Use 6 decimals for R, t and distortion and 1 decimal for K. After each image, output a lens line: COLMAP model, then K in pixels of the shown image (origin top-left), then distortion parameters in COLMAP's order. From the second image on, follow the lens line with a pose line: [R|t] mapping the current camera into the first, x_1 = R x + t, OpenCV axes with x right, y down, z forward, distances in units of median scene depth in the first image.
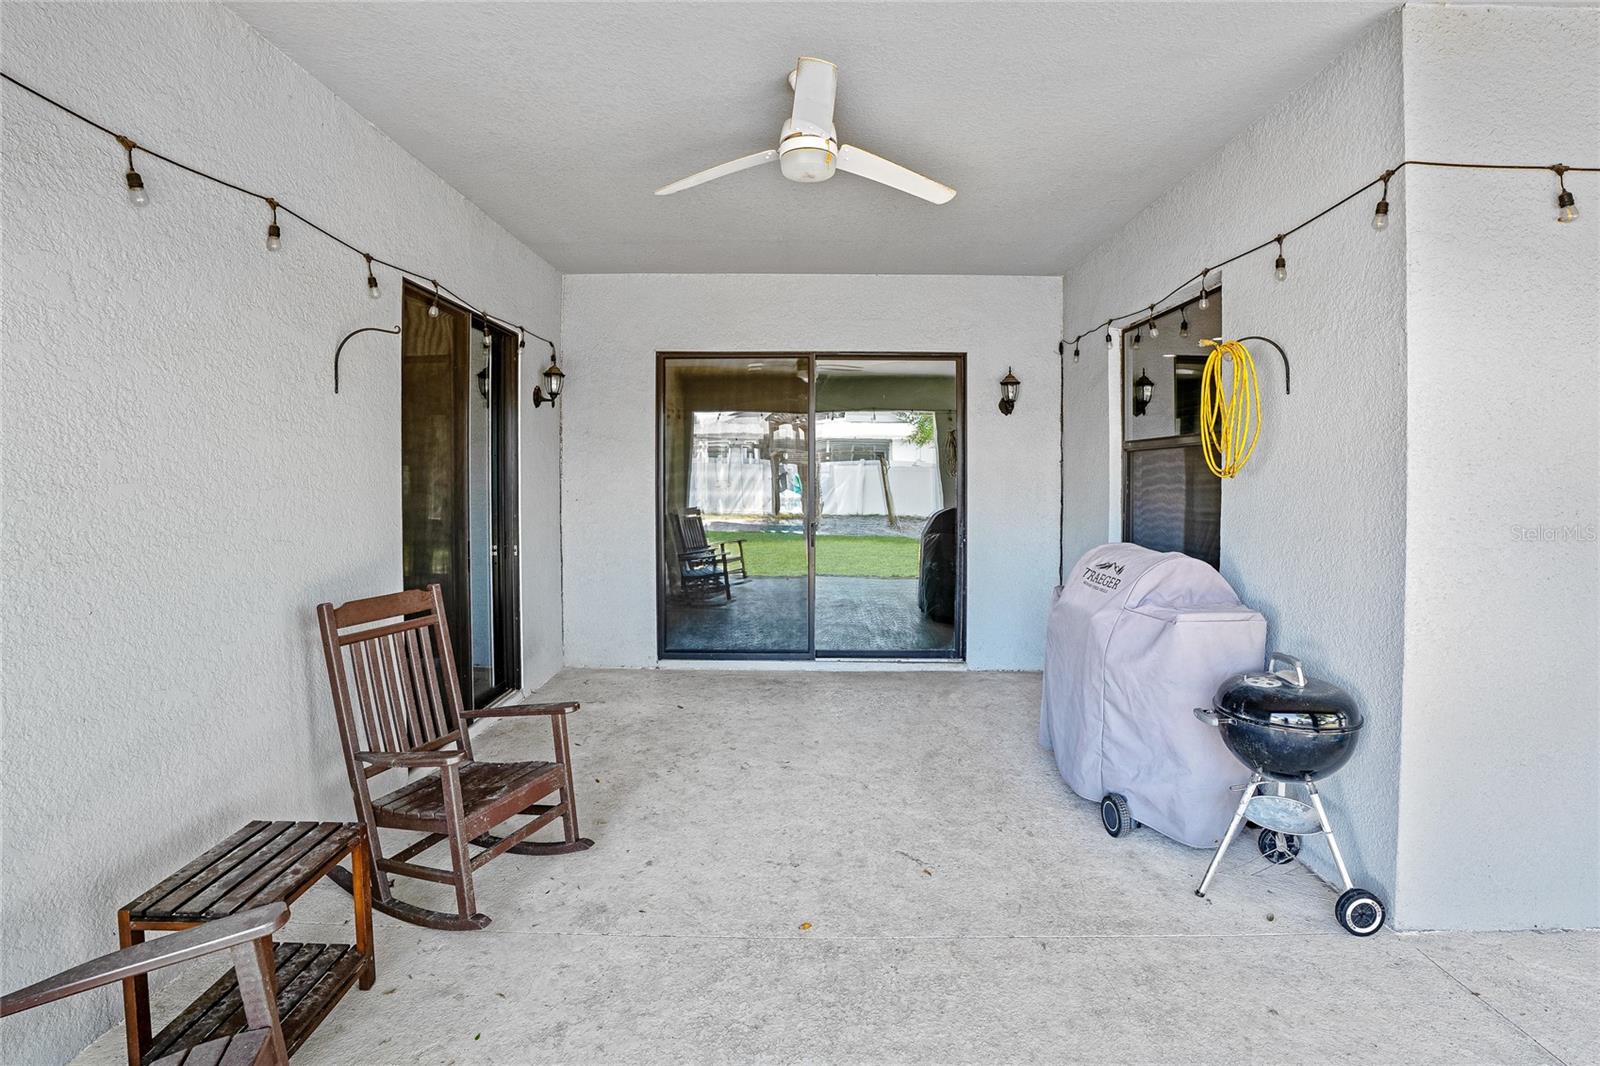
lens RADIAL K [[704.0, 0, 919.3], [0, 704.0, 498.3], [0, 0, 1]] dist [-0.044983, 0.008680]
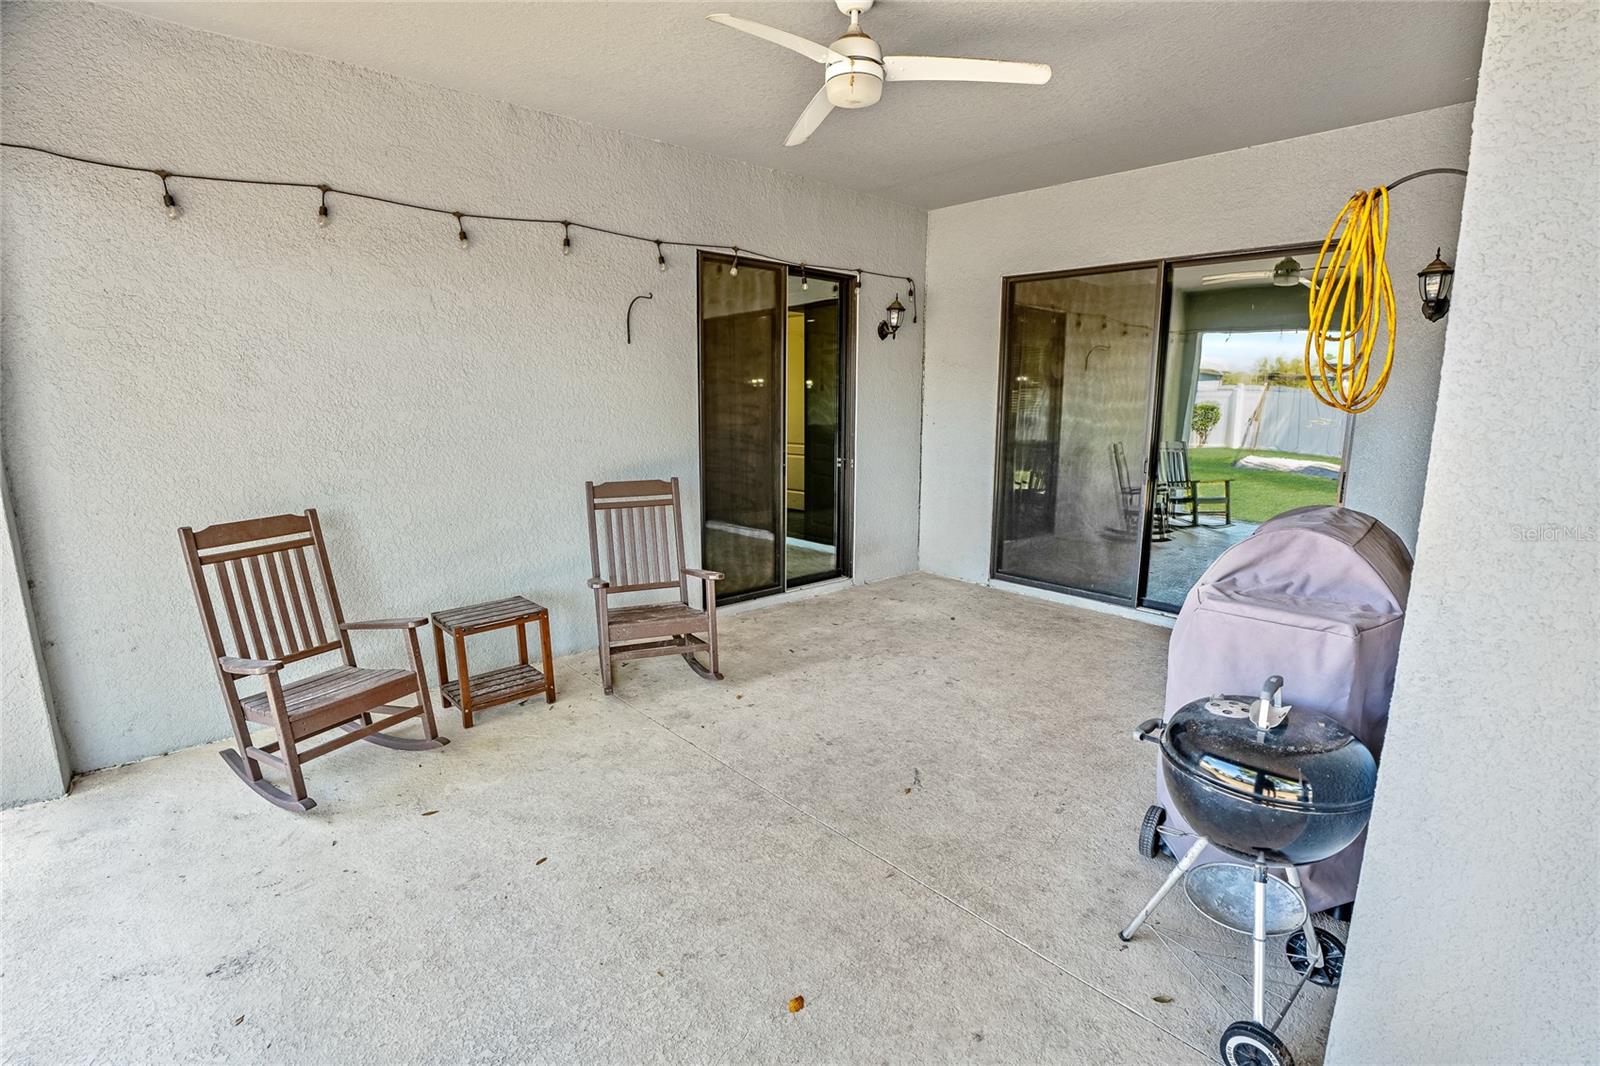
lens RADIAL K [[748.5, 0, 872.4], [0, 748.5, 553.2], [0, 0, 1]] dist [-0.066995, 0.017536]
pose [[0.689461, 0.150327, -0.708552, 0.572753], [-0.030079, 0.983325, 0.179355, -0.008134], [0.723698, -0.102346, 0.682486, 0.191763]]
